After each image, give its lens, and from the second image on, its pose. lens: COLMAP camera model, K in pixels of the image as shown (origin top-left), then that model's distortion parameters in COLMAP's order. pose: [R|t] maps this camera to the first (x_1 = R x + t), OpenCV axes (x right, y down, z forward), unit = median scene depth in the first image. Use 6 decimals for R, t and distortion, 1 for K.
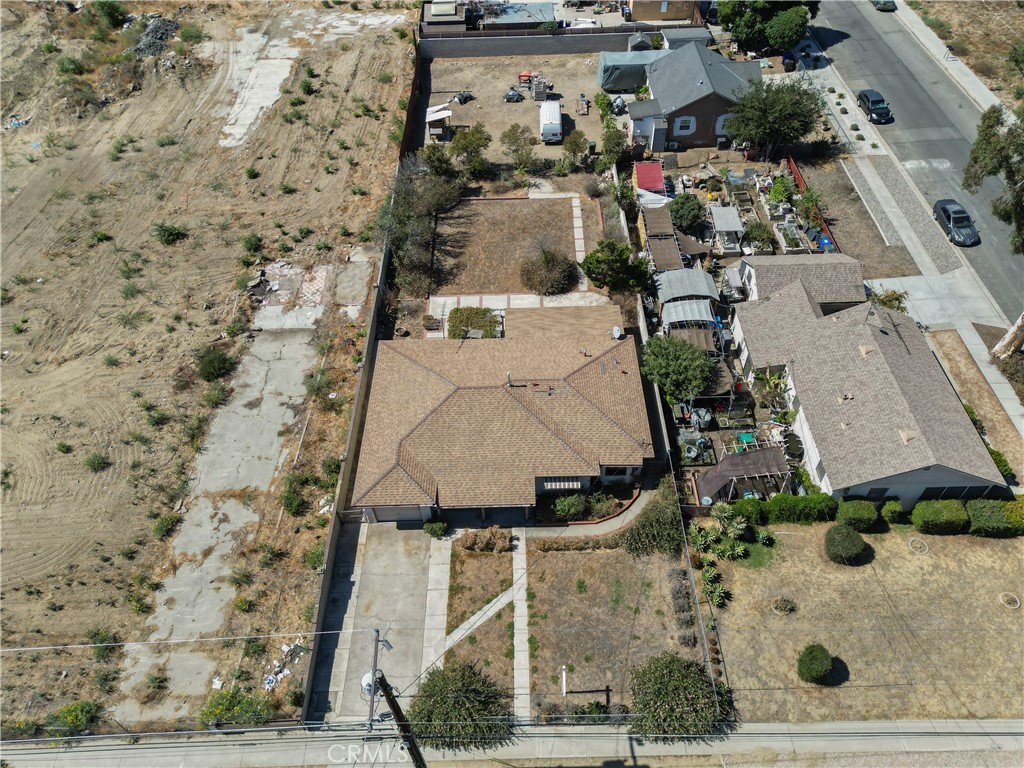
lens RADIAL K [[707.9, 0, 513.9], [0, 707.9, 388.5], [0, 0, 1]] dist [0.064160, -0.061501]
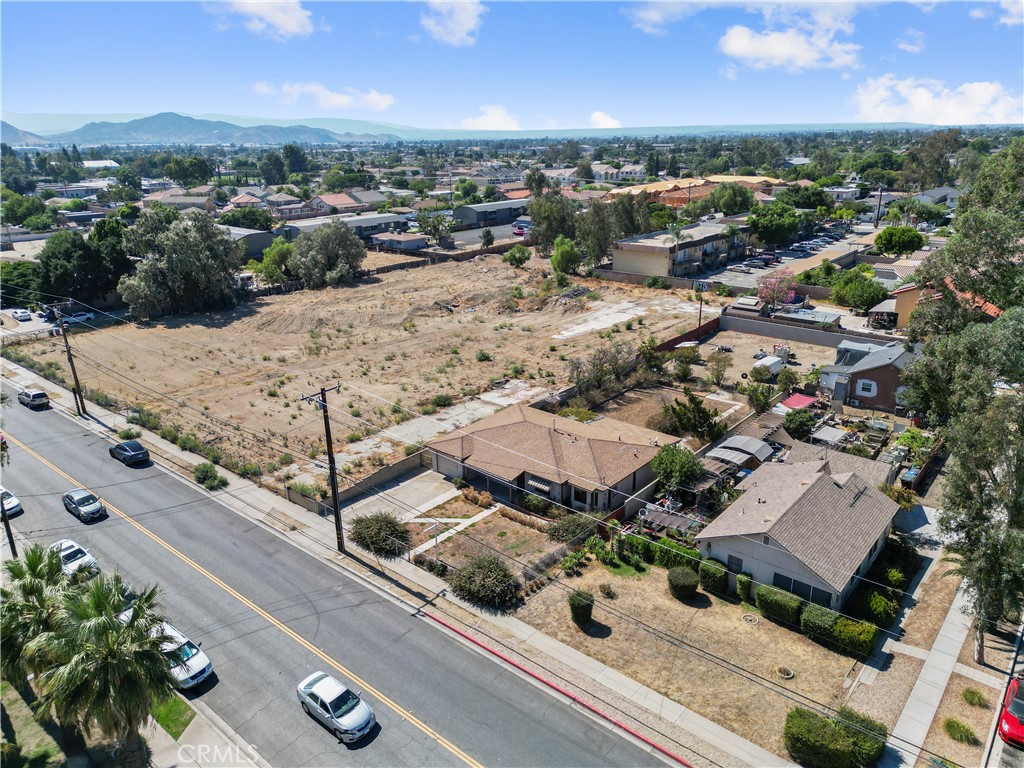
lens RADIAL K [[707.9, 0, 513.9], [0, 707.9, 388.5], [0, 0, 1]] dist [0.064160, -0.061501]
pose [[0.756738, 0.237782, -0.608940, 0.594069], [-0.493570, 0.818611, -0.293710, 0.294220], [0.428645, 0.522816, 0.736836, -0.111473]]
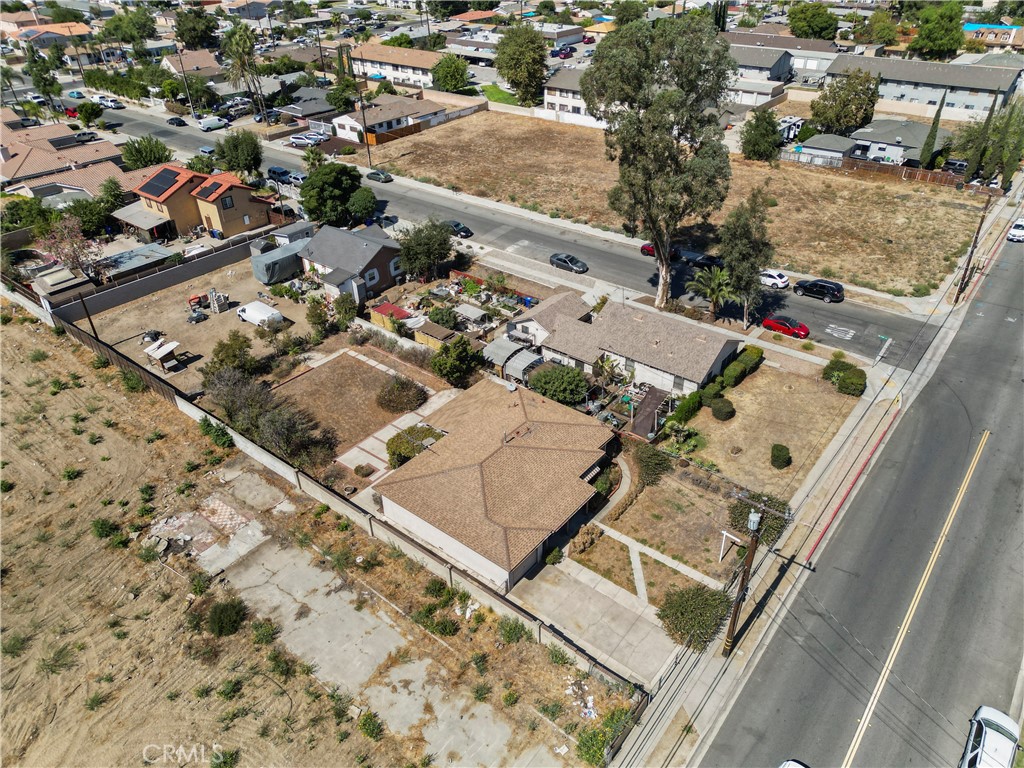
lens RADIAL K [[707.9, 0, 513.9], [0, 707.9, 388.5], [0, 0, 1]] dist [0.064160, -0.061501]
pose [[0.632169, -0.417037, 0.653026, -0.580088], [0.576159, 0.816531, -0.036301, -0.021941], [-0.518077, 0.399195, 0.756465, 0.004633]]
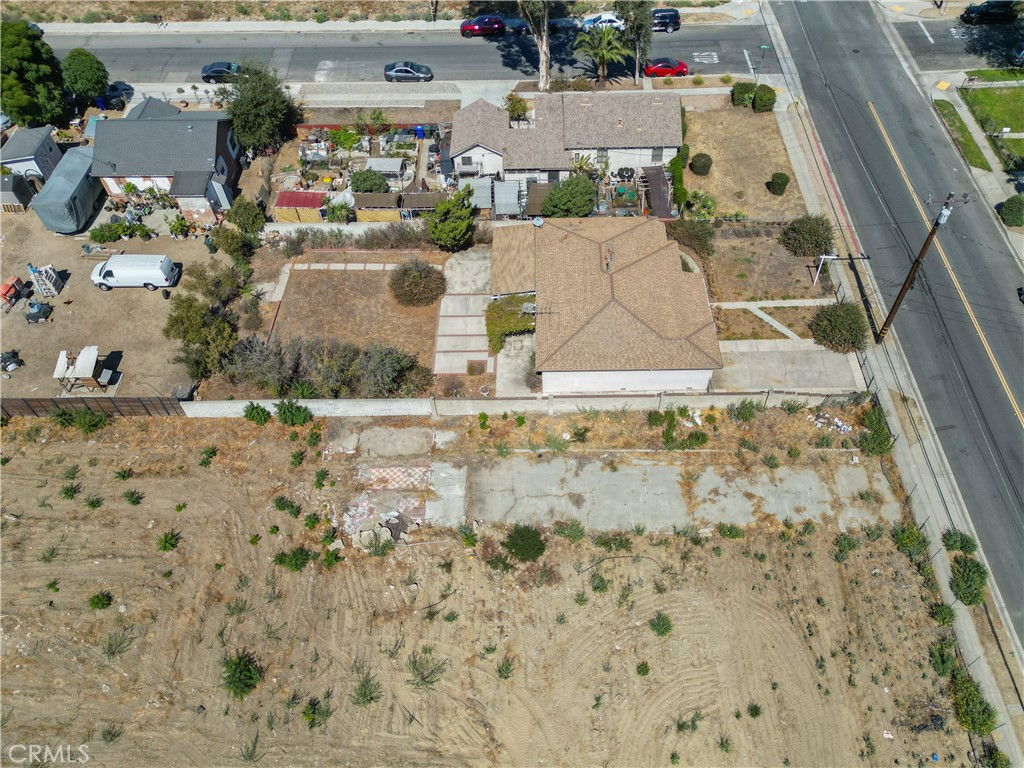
lens RADIAL K [[721.7, 0, 538.5], [0, 721.7, 460.6], [0, 0, 1]] dist [0.032524, -0.011416]
pose [[0.007540, -0.797439, 0.603353, -0.771733], [0.753700, 0.401063, 0.520657, -0.465040], [-0.657175, 0.450822, 0.604054, 0.351014]]
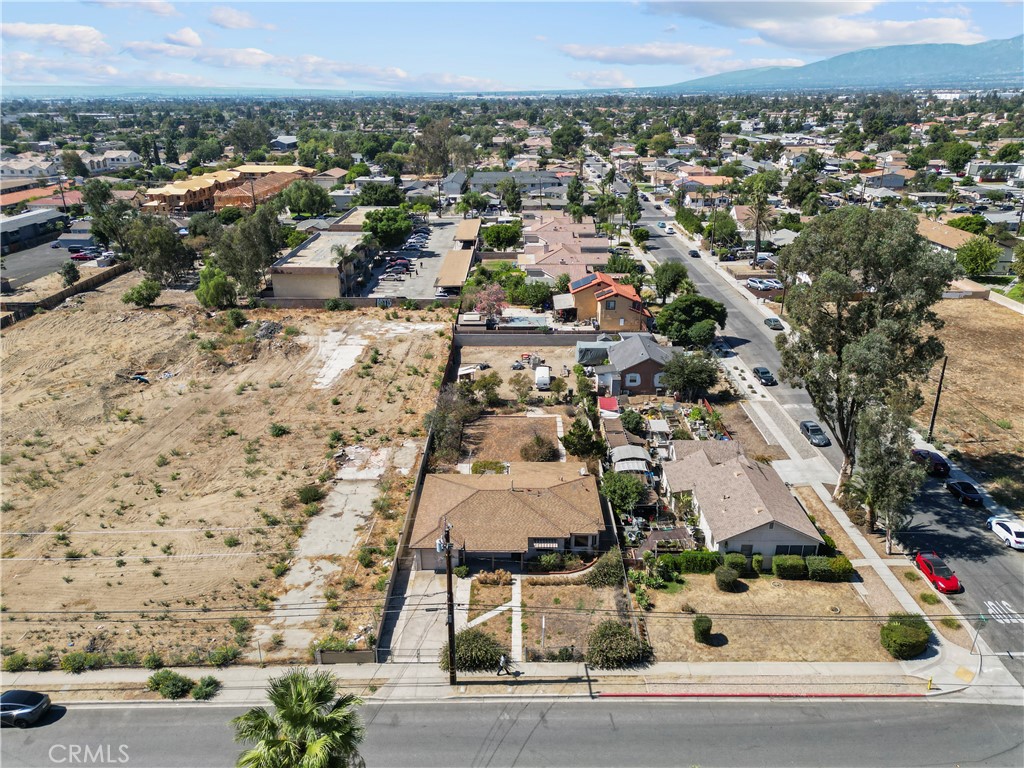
lens RADIAL K [[729.3, 0, 512.0], [0, 729.3, 384.0], [0, 0, 1]] dist [0.083164, -0.120217]
pose [[0.999575, 0.028628, -0.005470, -0.003707], [-0.028031, 0.892850, -0.449481, 0.379821], [-0.007984, 0.449443, 0.893273, -0.401156]]
